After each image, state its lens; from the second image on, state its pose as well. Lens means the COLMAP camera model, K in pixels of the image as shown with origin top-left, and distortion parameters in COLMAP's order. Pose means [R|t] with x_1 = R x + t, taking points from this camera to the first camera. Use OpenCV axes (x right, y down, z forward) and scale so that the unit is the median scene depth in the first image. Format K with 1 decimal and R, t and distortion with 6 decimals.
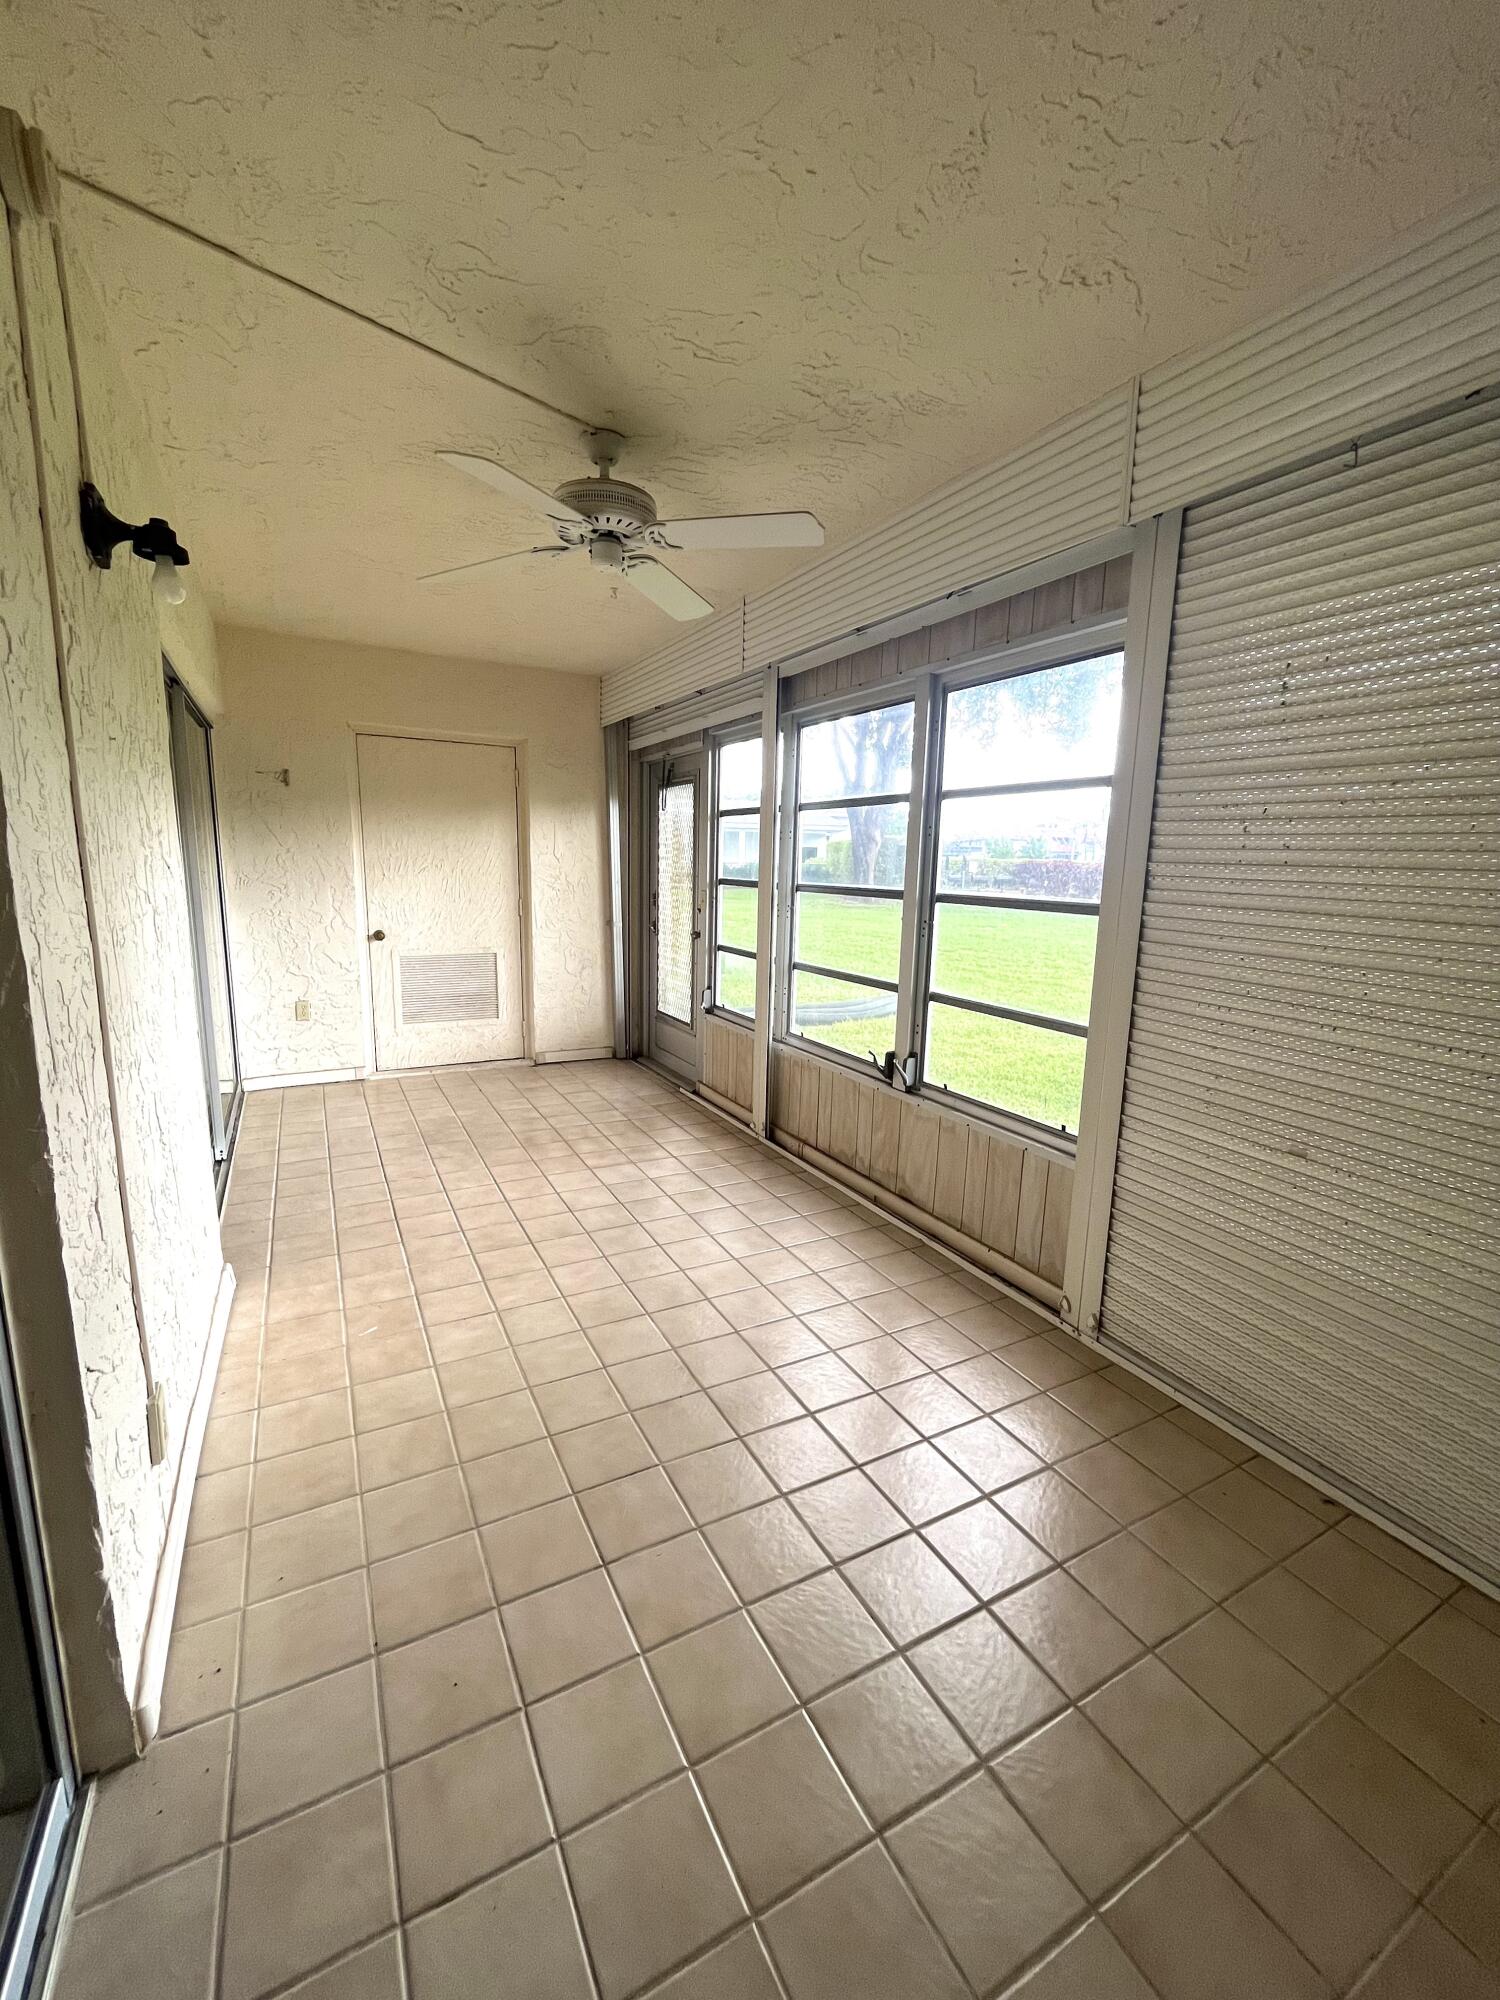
lens RADIAL K [[815.6, 0, 752.0], [0, 815.6, 1008.7], [0, 0, 1]] dist [-0.000606, -0.000813]
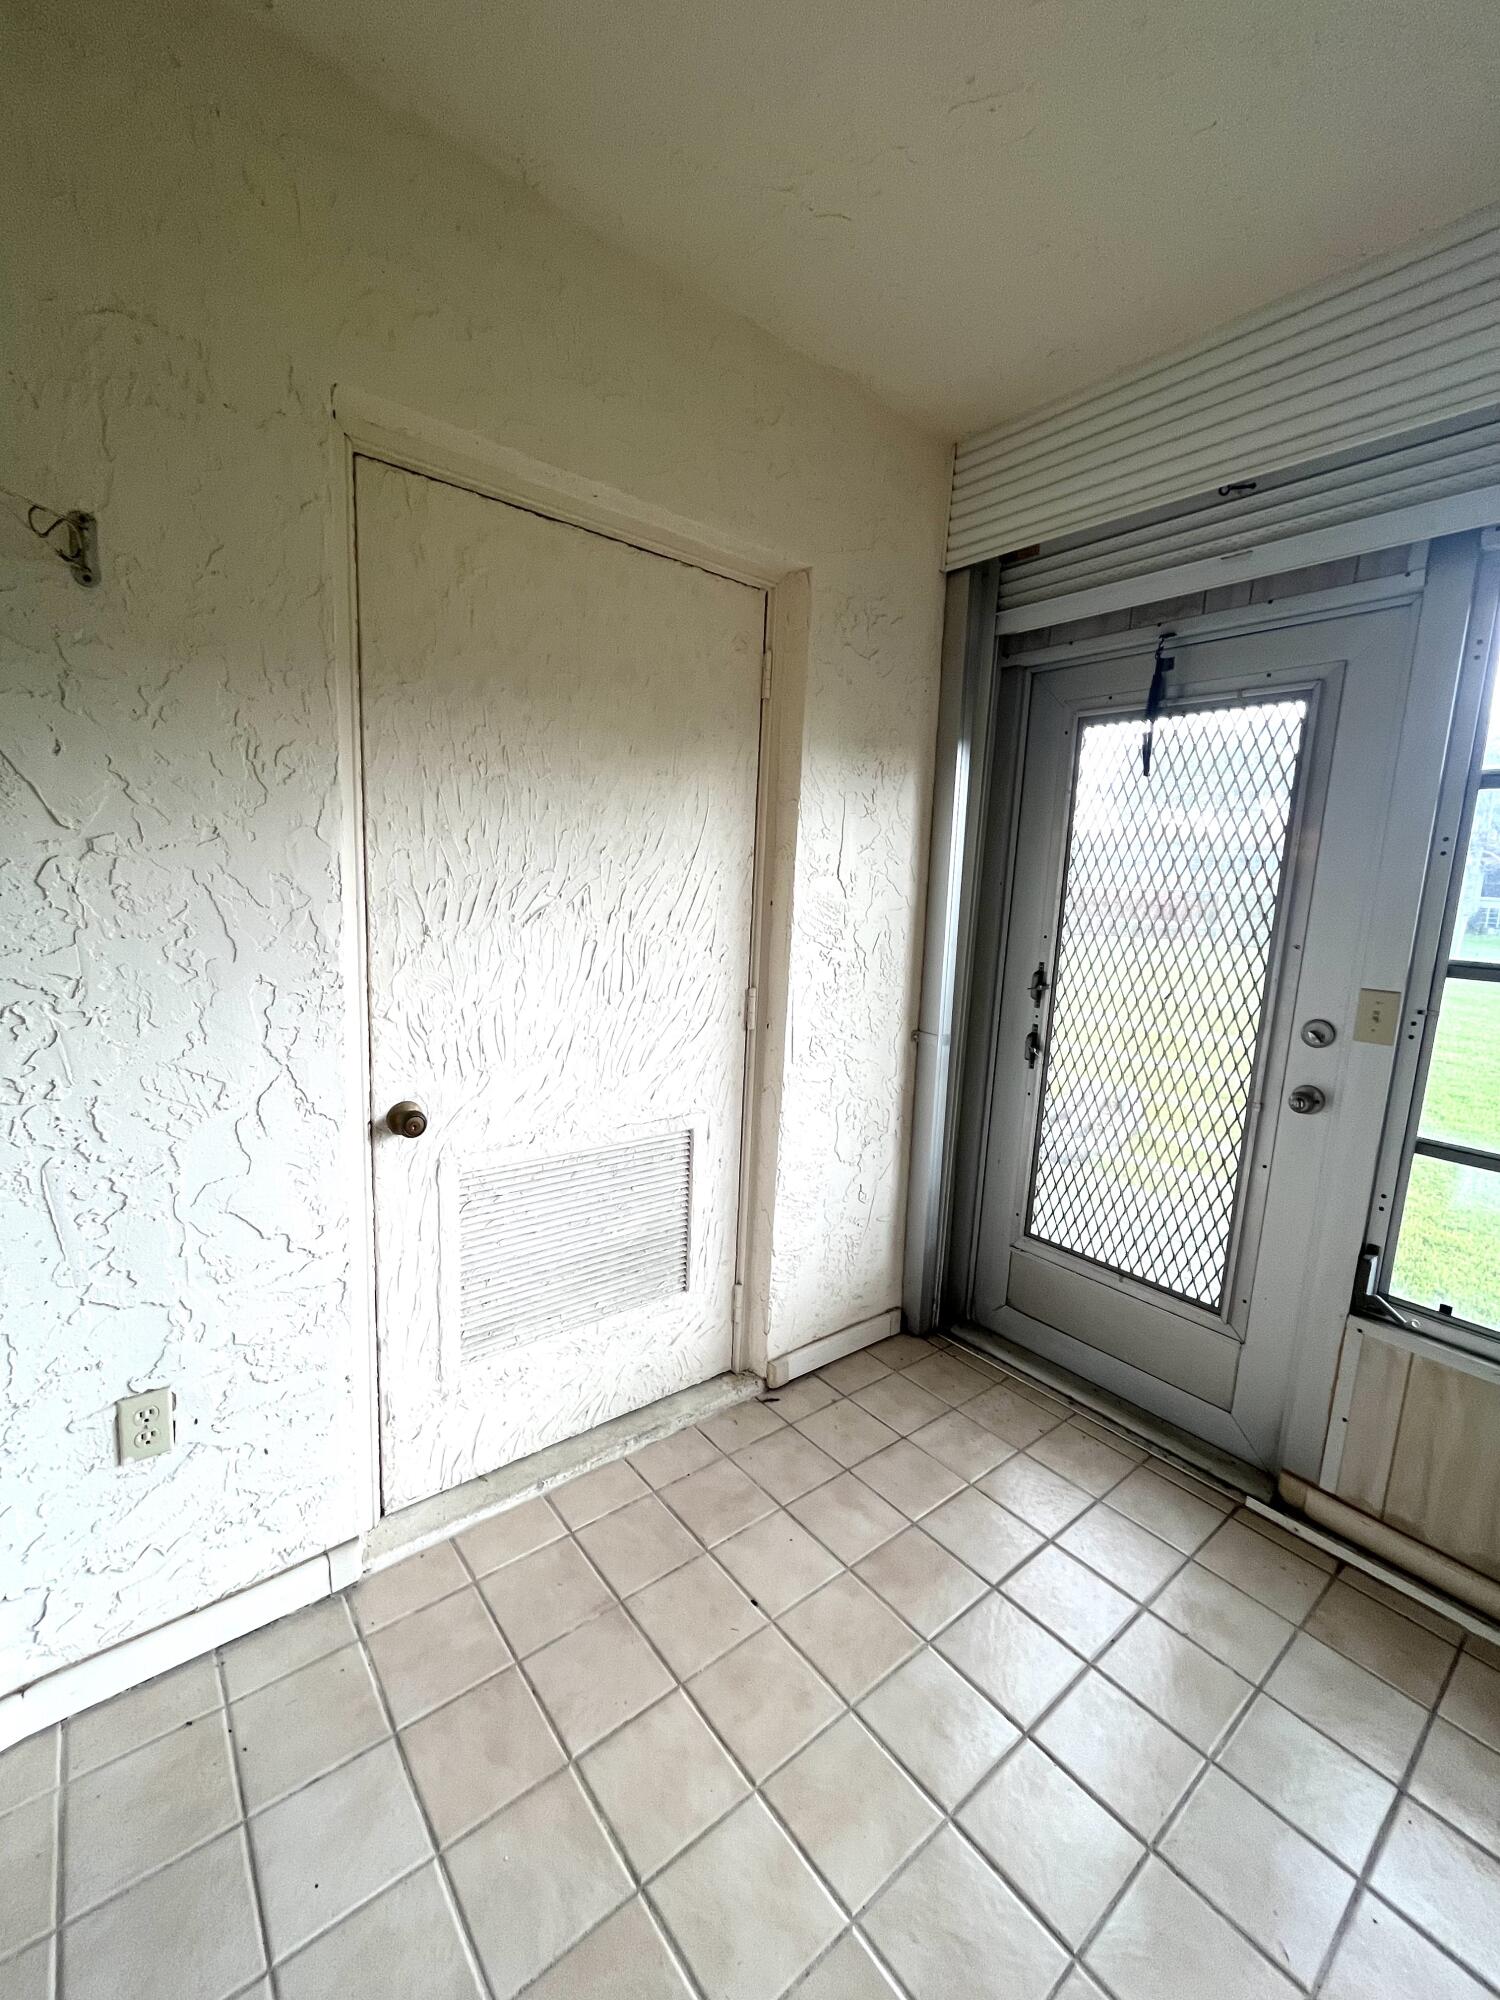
lens RADIAL K [[815.6, 0, 752.0], [0, 815.6, 1008.7], [0, 0, 1]] dist [-0.000606, -0.000813]
pose [[0.982198, -0.016240, 0.187146, -0.360906], [0.022149, 0.999319, -0.029525, -0.114142], [-0.186539, 0.033144, 0.981888, 0.621606]]
